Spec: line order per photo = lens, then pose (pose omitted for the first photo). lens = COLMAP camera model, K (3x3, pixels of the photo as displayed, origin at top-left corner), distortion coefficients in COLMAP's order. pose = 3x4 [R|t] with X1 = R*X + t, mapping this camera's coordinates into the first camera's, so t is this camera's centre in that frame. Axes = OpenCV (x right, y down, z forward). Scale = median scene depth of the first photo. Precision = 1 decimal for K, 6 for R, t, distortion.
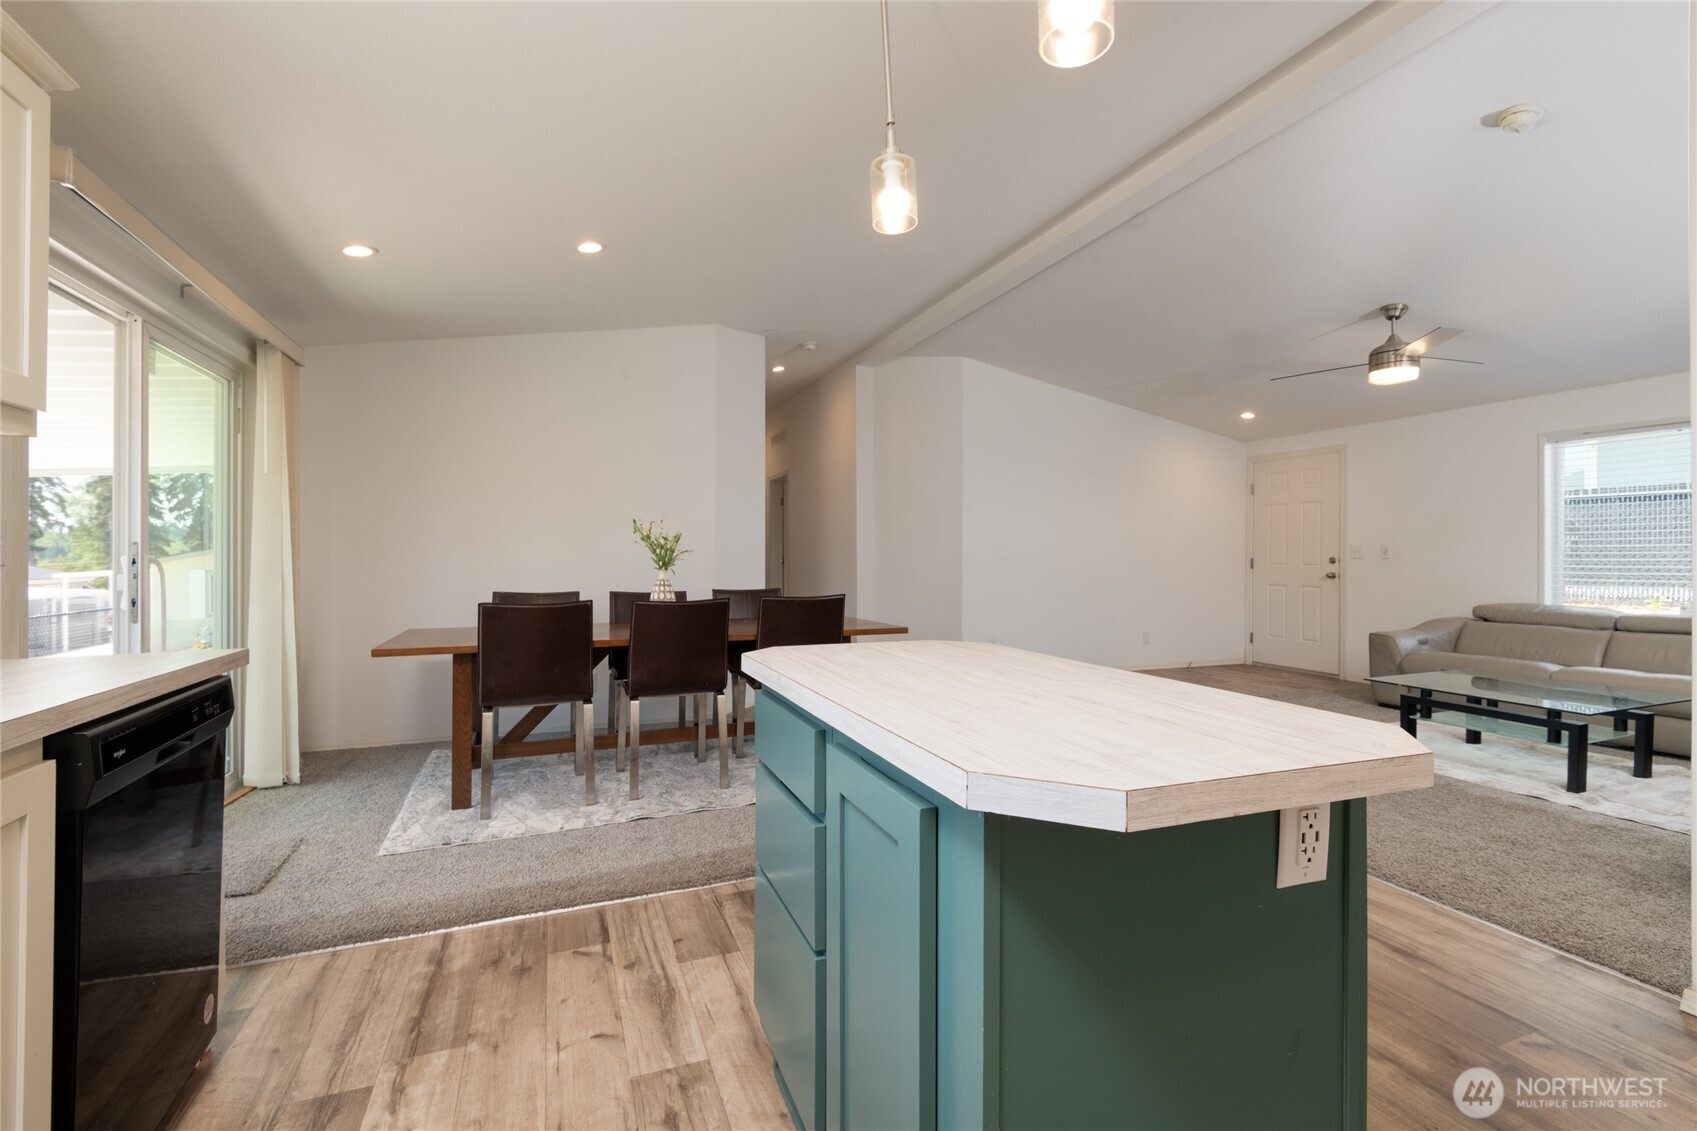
lens RADIAL K [[759.8, 0, 850.2], [0, 759.8, 557.5], [0, 0, 1]] dist [0.008904, -0.009959]
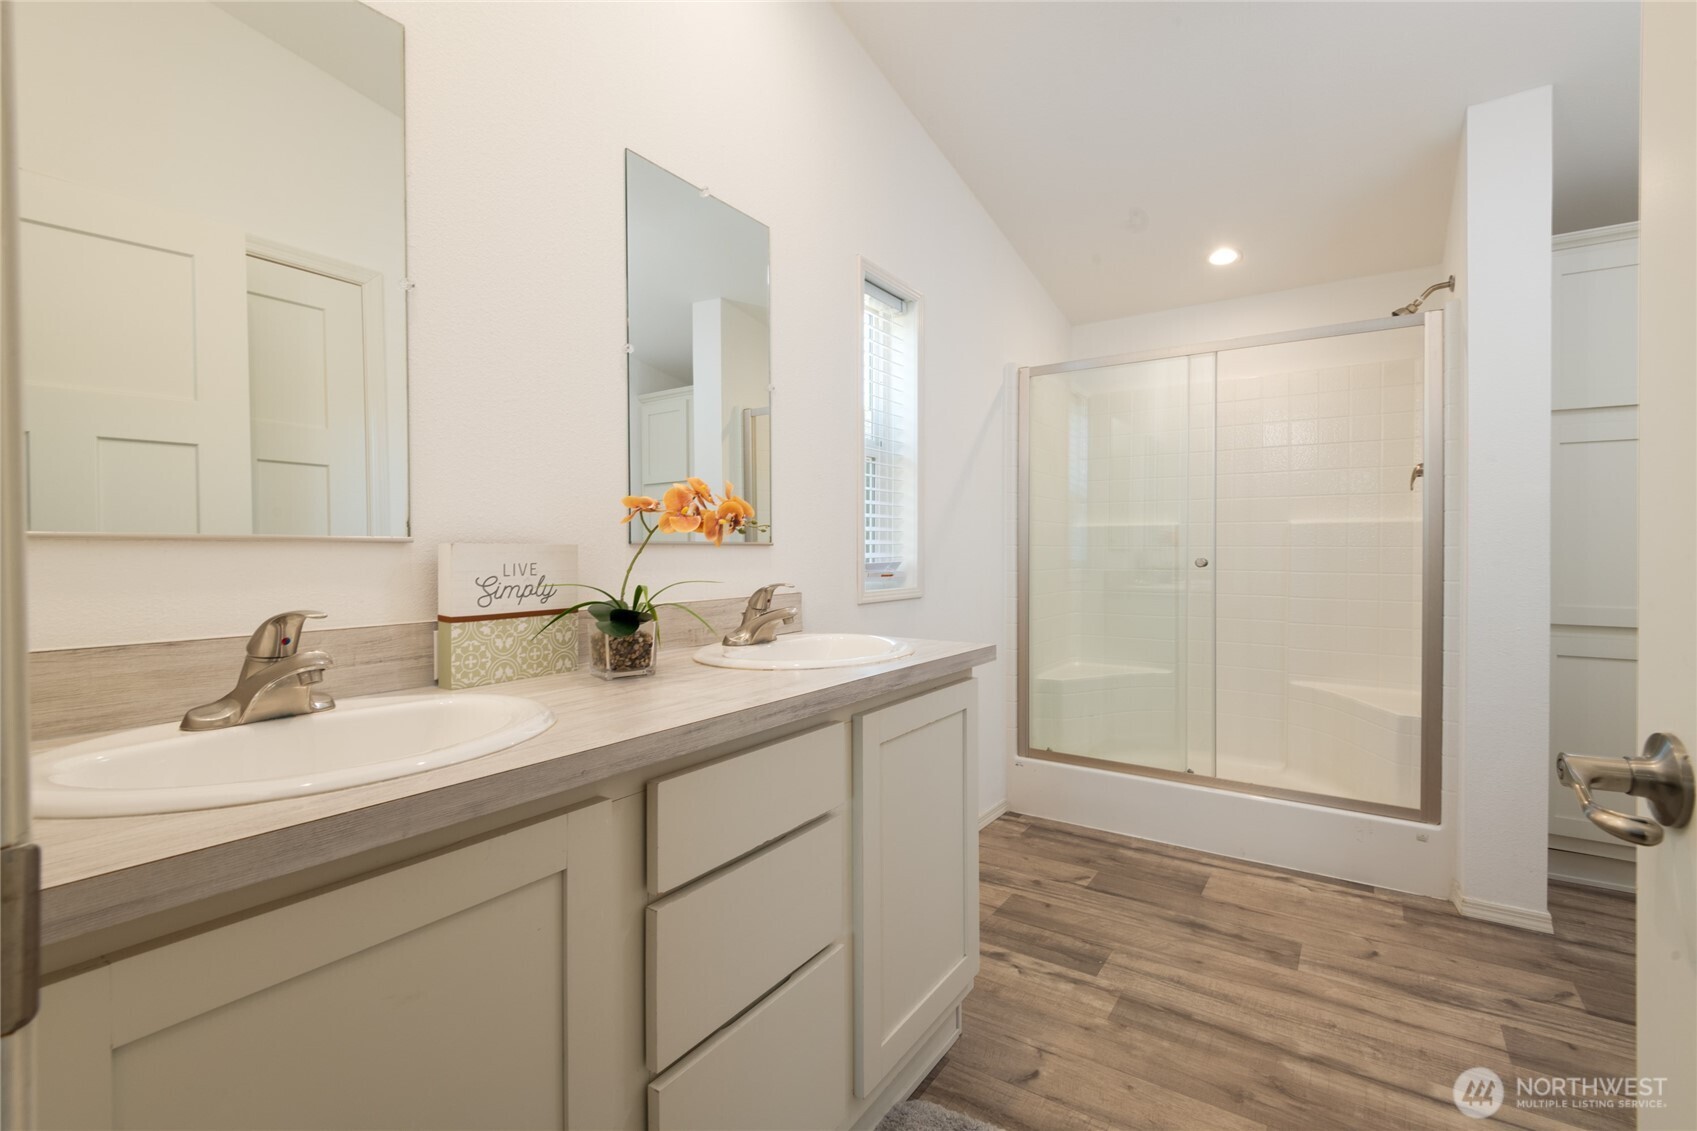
lens RADIAL K [[759.8, 0, 836.6], [0, 759.8, 559.4], [0, 0, 1]] dist [0.008904, -0.009959]
pose [[-0.829781, 0.008533, -0.558024, 1.340576], [-0.005914, 0.999693, 0.024080, -0.021723], [0.558058, 0.023282, -0.829475, 1.943714]]
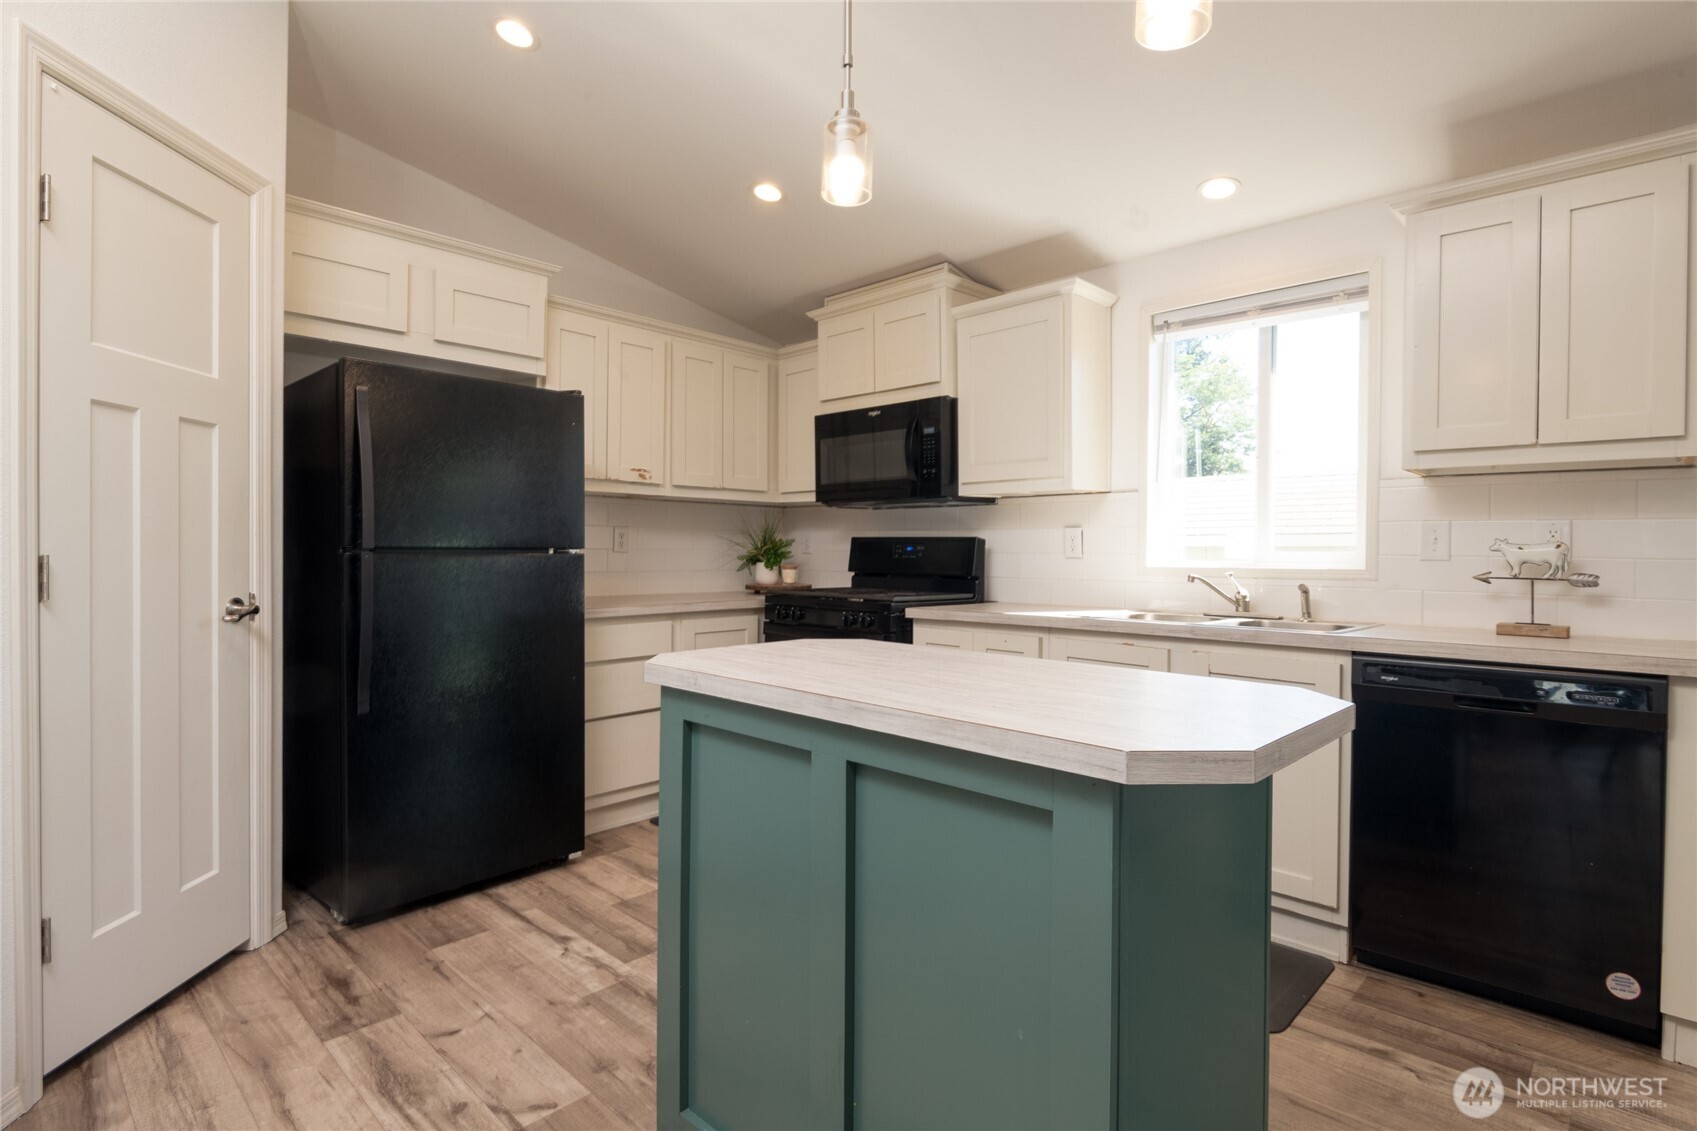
lens RADIAL K [[840.1, 0, 851.5], [0, 840.1, 555.5], [0, 0, 1]] dist [0.004215, -0.001862]
pose [[-0.907708, -0.001849, -0.419598, -0.438822], [-0.008115, 0.999881, 0.013149, -0.023897], [0.419524, 0.015341, -0.907615, 2.859516]]
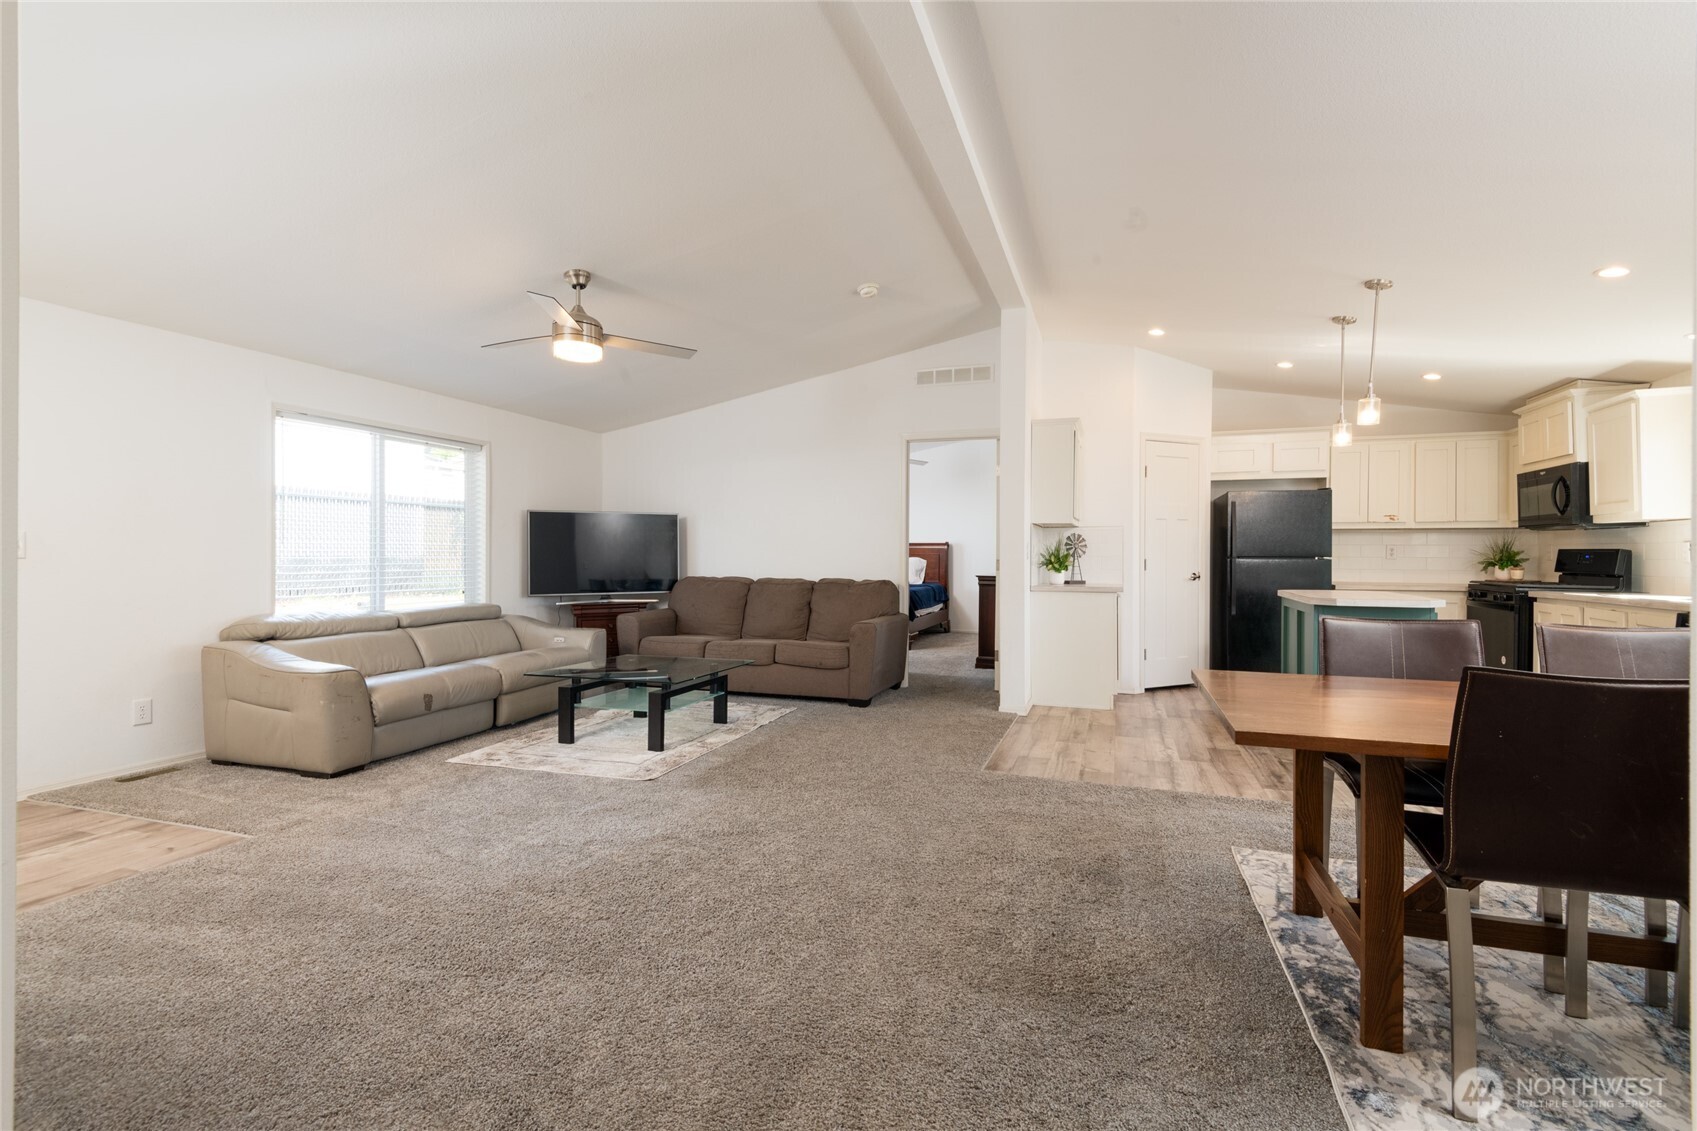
lens RADIAL K [[759.8, 0, 841.8], [0, 759.8, 557.1], [0, 0, 1]] dist [0.008904, -0.009959]
pose [[-0.754468, -0.003414, 0.656327, -1.508656], [0.002358, 0.999966, 0.007912, -0.049689], [-0.656332, 0.007517, -0.754435, 5.895243]]
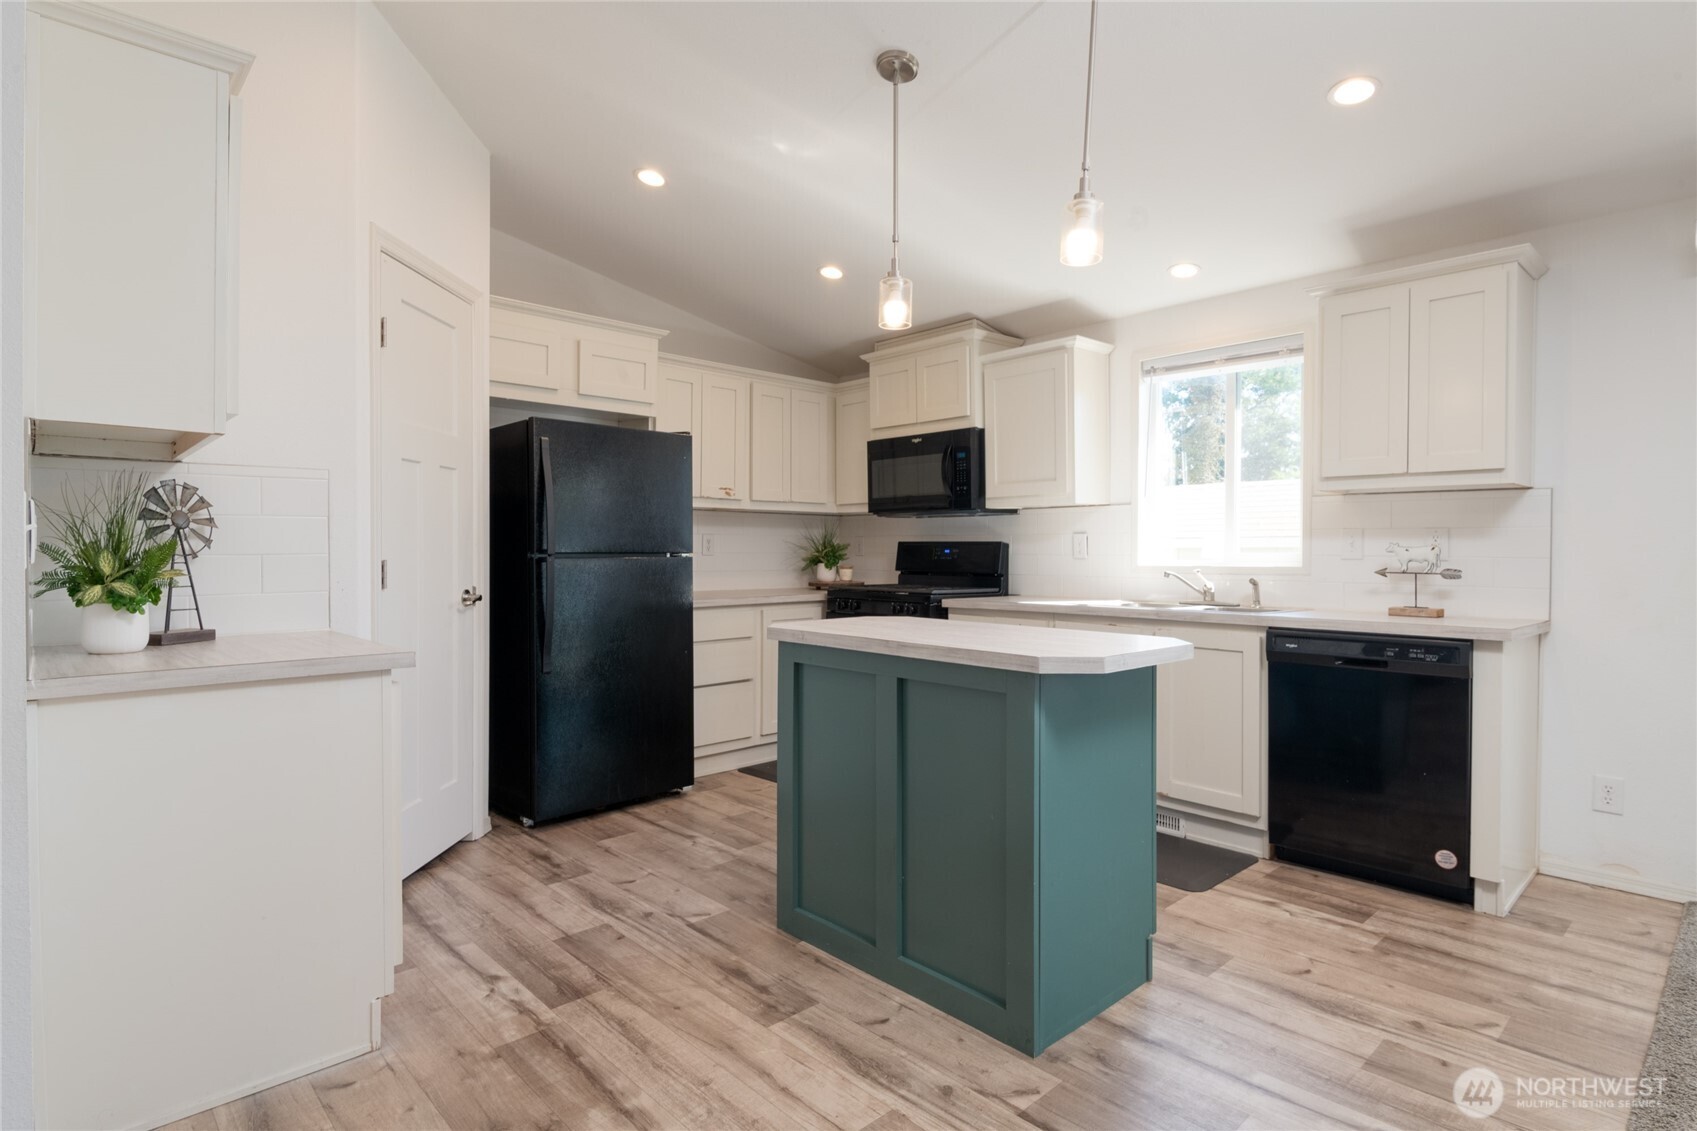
lens RADIAL K [[871.4, 0, 853.9], [0, 871.4, 554.4], [0, 0, 1]] dist [0.018891, -0.002313]
pose [[-0.927451, 0.001006, -0.373943, -0.124998], [-0.003489, 0.999930, 0.011342, -0.037769], [0.373929, 0.011823, -0.927382, 3.526726]]
